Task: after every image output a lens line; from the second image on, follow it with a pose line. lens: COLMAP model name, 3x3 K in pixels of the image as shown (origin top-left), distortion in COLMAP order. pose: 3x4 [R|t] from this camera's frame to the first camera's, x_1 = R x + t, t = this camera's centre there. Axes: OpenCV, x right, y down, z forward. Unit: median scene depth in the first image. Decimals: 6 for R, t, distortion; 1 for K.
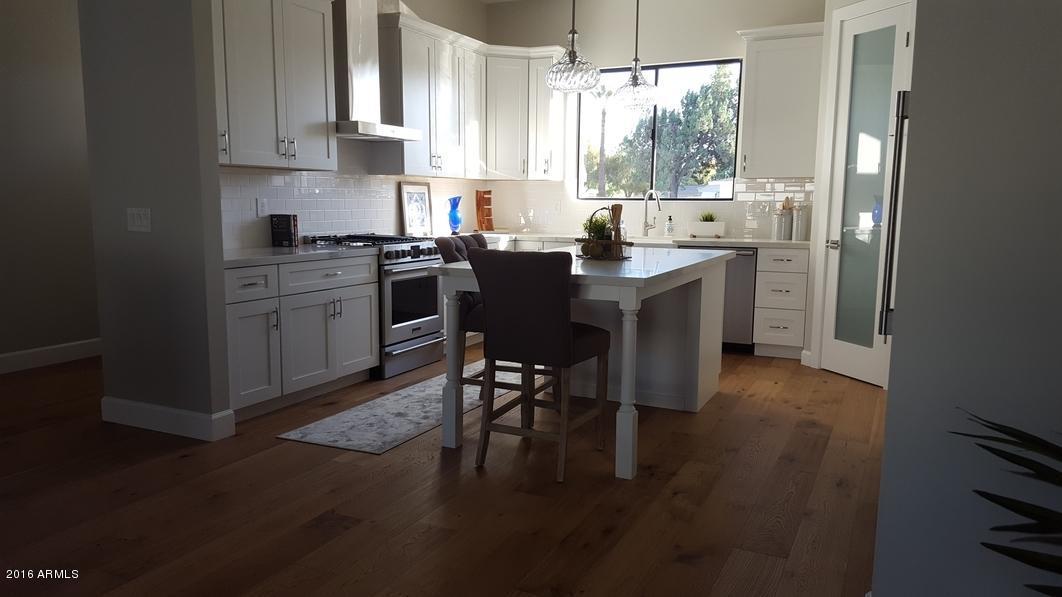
lens RADIAL K [[768.1, 0, 526.8], [0, 768.1, 309.8], [0, 0, 1]] dist [0.001264, -0.003206]
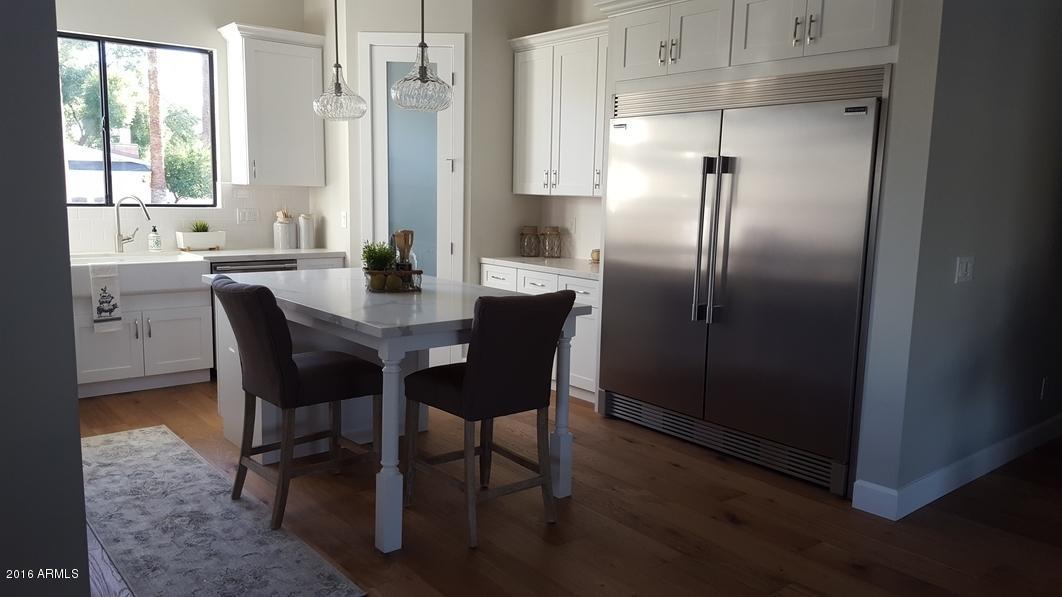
lens RADIAL K [[768.1, 0, 528.0], [0, 768.1, 290.1], [0, 0, 1]] dist [0.001264, -0.003206]
pose [[0.410038, -0.114199, 0.904891, -0.417448], [0.108711, 0.991177, 0.075828, -0.075470], [-0.905567, 0.067279, 0.418835, 0.302750]]
